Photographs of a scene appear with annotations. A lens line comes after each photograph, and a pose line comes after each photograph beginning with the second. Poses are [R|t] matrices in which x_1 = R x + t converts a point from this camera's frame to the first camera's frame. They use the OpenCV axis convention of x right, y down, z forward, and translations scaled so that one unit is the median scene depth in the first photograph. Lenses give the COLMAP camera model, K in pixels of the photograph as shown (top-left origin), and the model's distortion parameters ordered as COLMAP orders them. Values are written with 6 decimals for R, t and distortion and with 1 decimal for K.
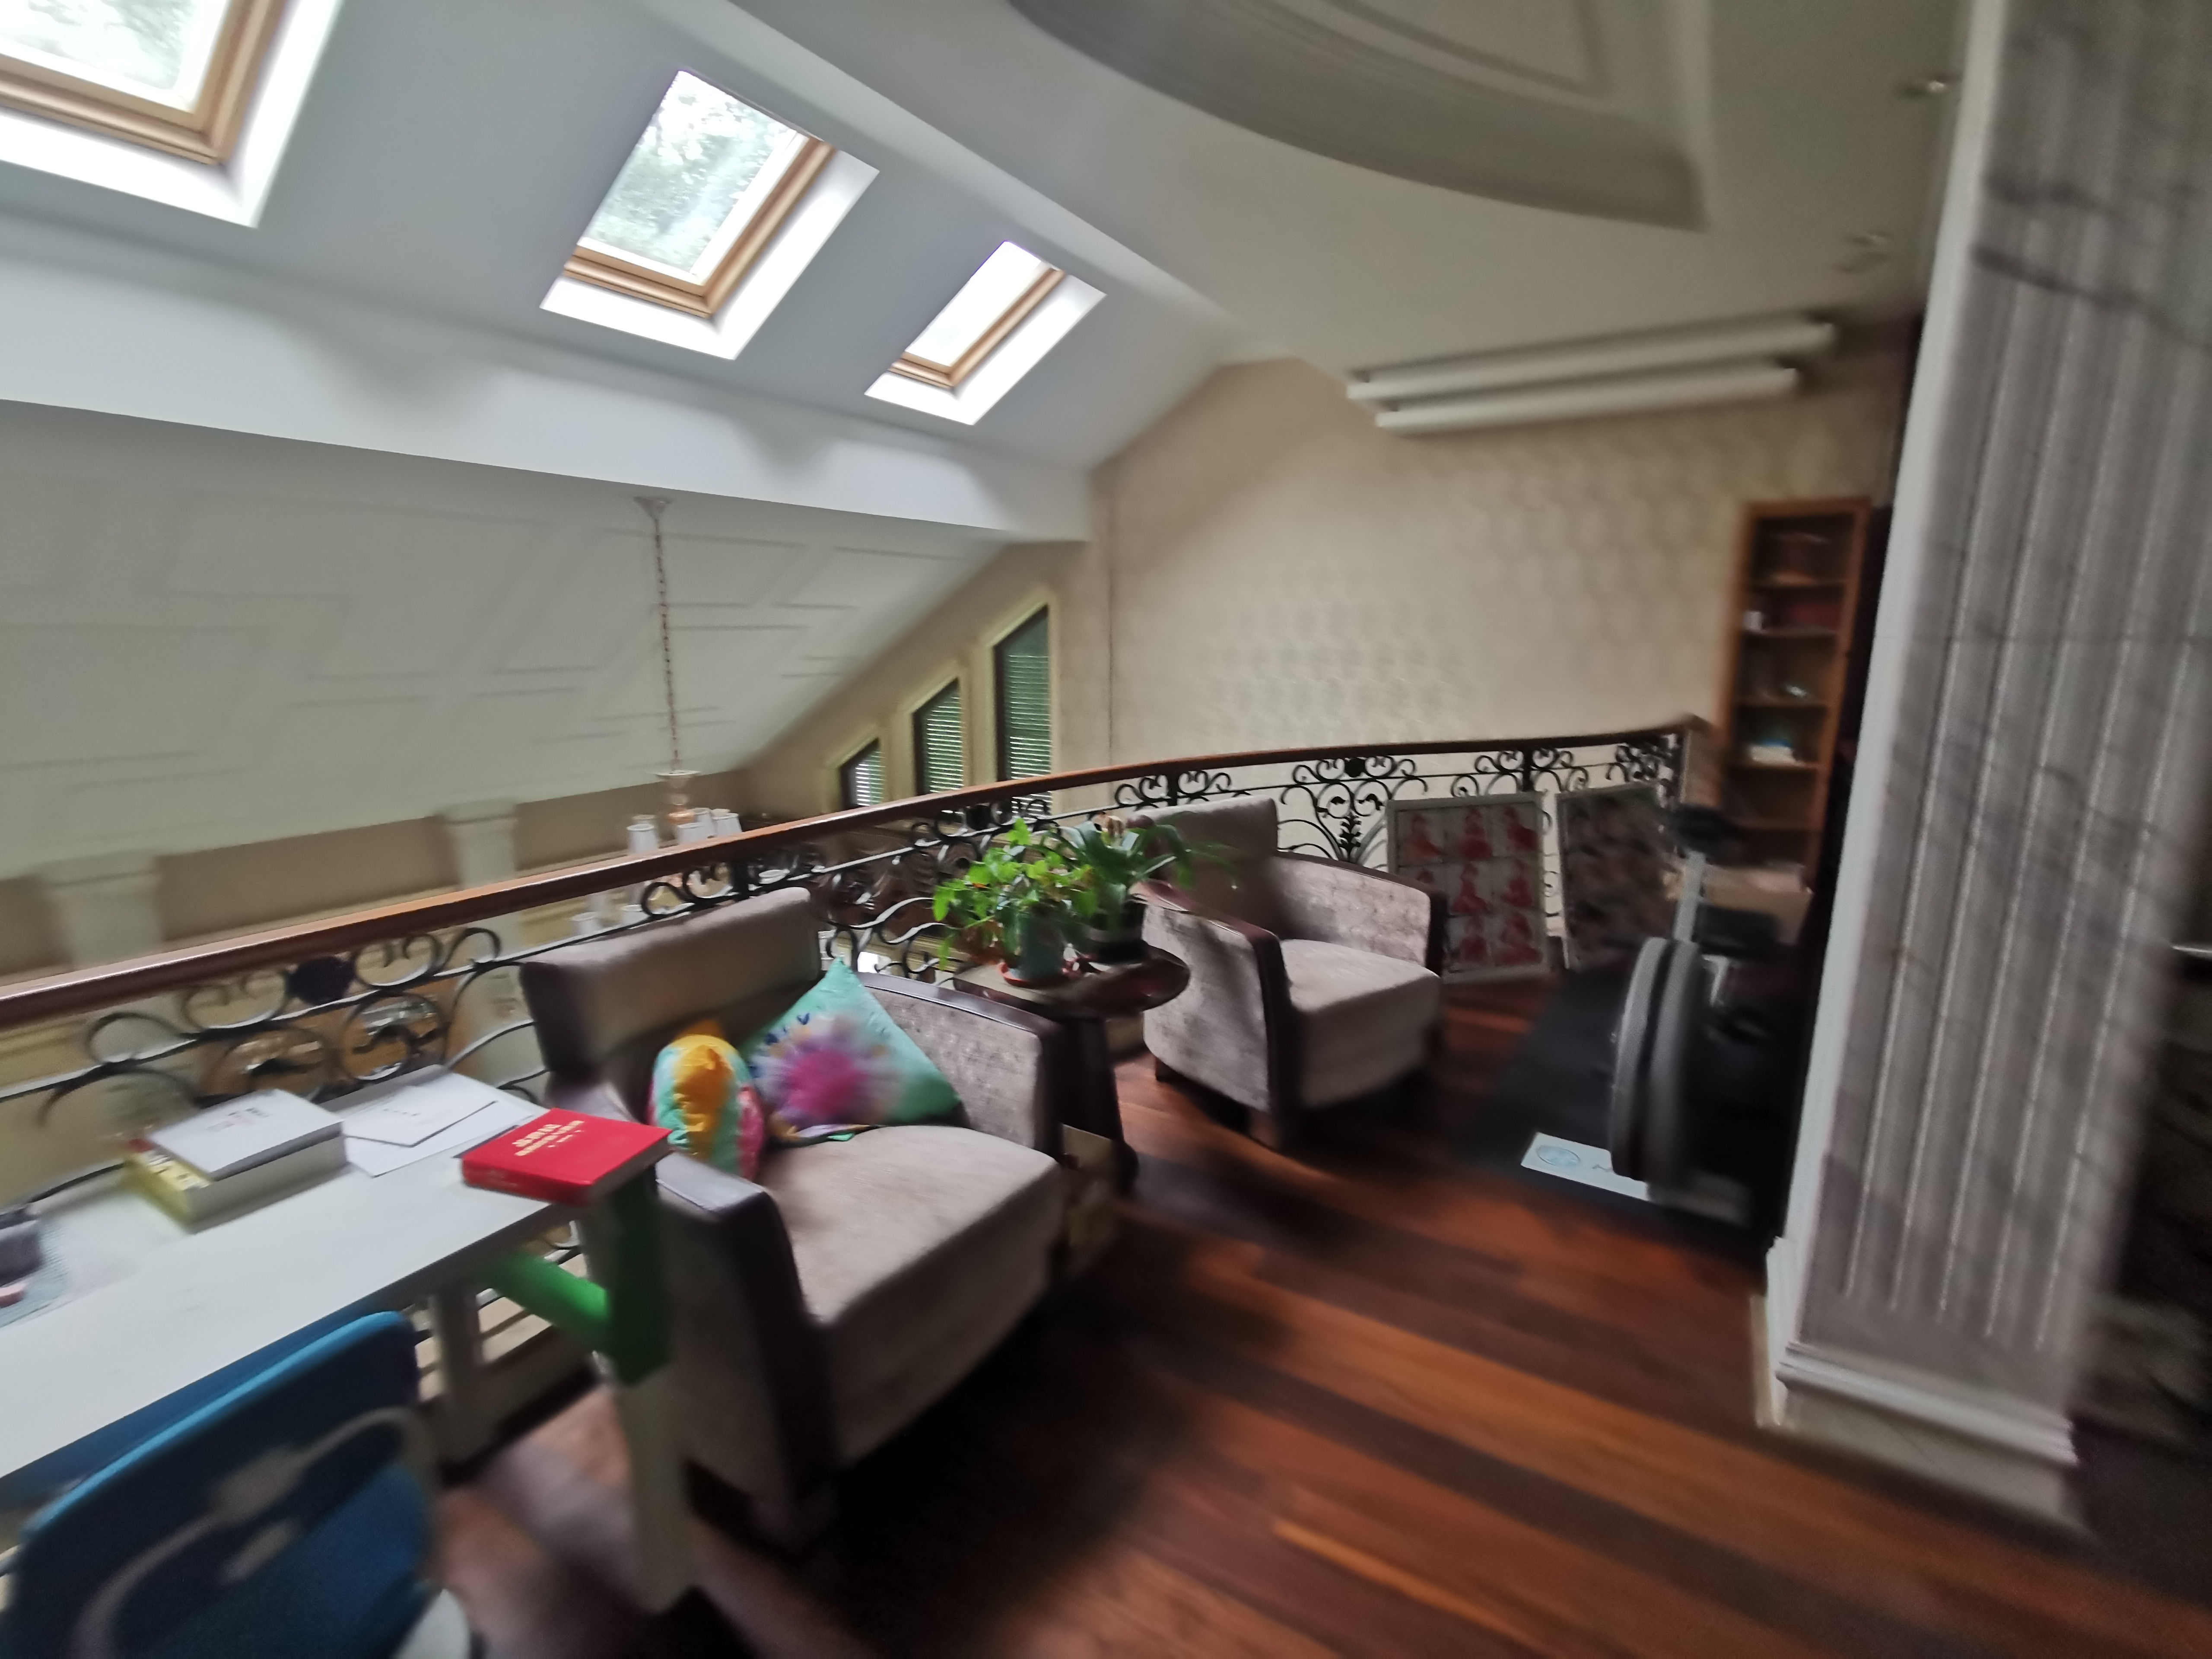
lens RADIAL K [[1015.4, 0, 1109.4], [0, 1015.4, 833.0], [0, 0, 1]] dist [-0.011730, 0.007255]
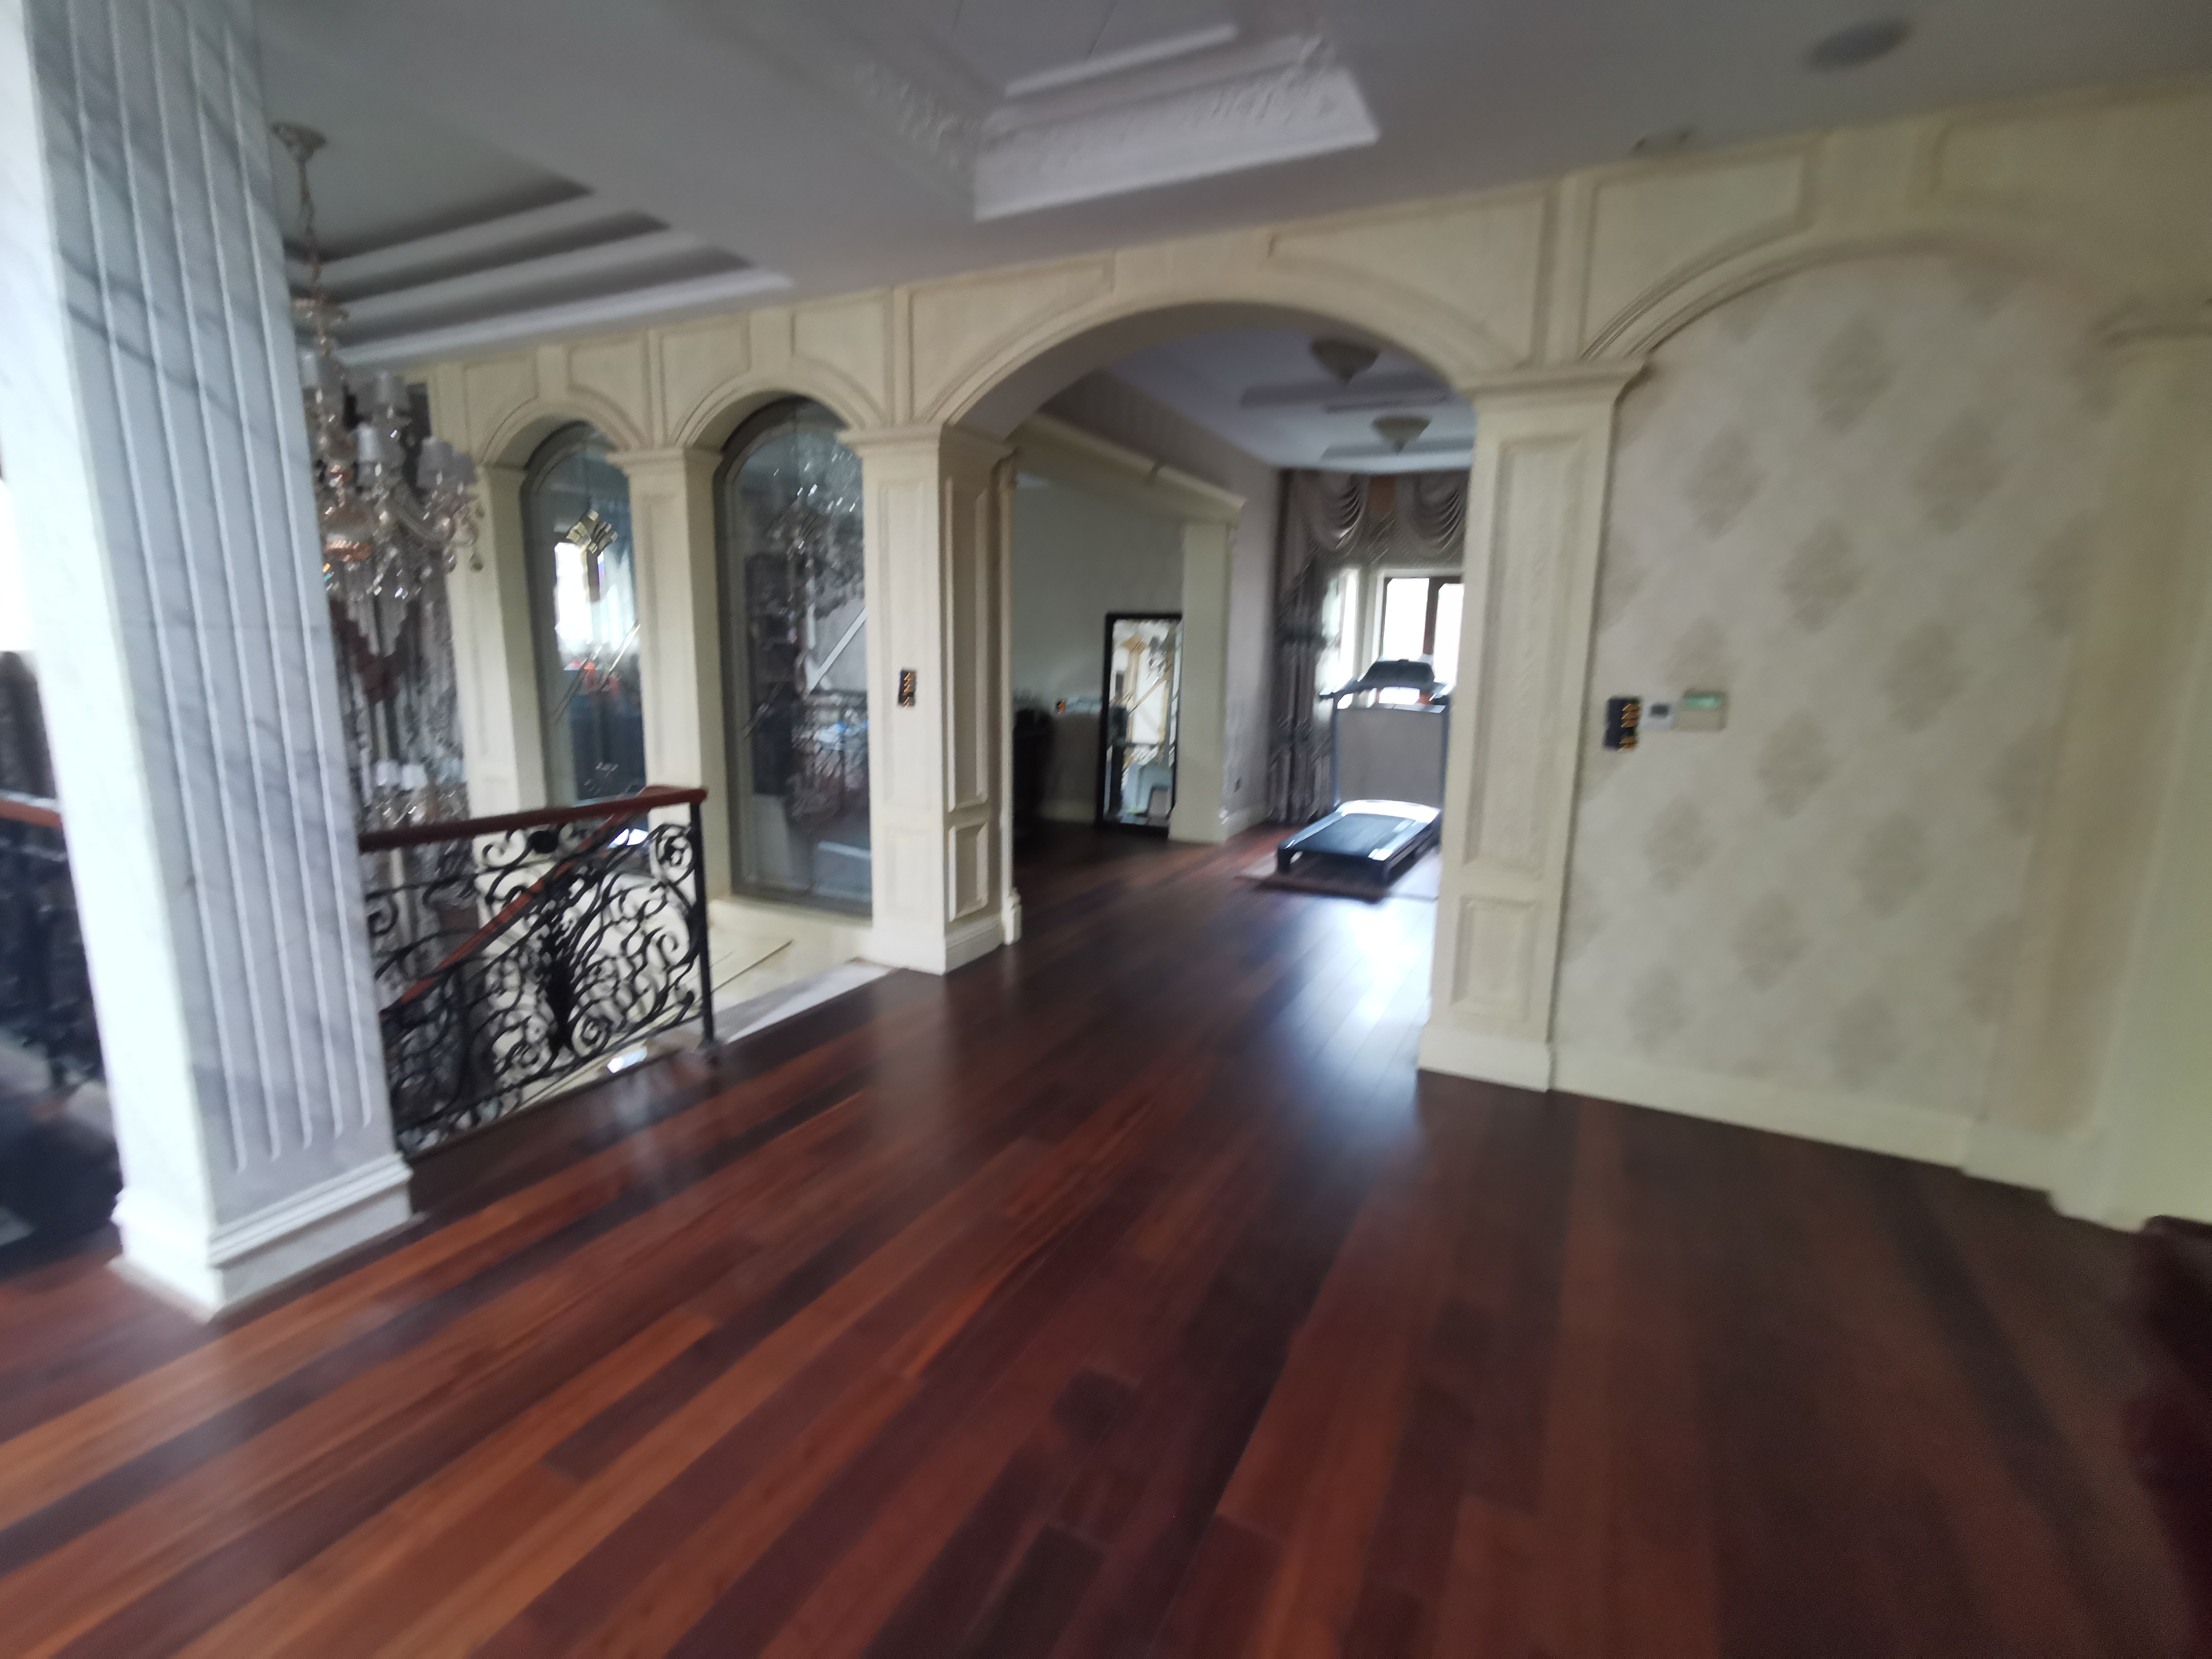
lens RADIAL K [[1015.4, 0, 1104.1], [0, 1015.4, 831.7], [0, 0, 1]] dist [-0.011730, 0.007255]
pose [[-0.070986, -0.187522, 0.979692, -0.487586], [0.177272, 0.964163, 0.197394, 0.014975], [-0.981598, 0.187684, -0.035200, -0.057355]]
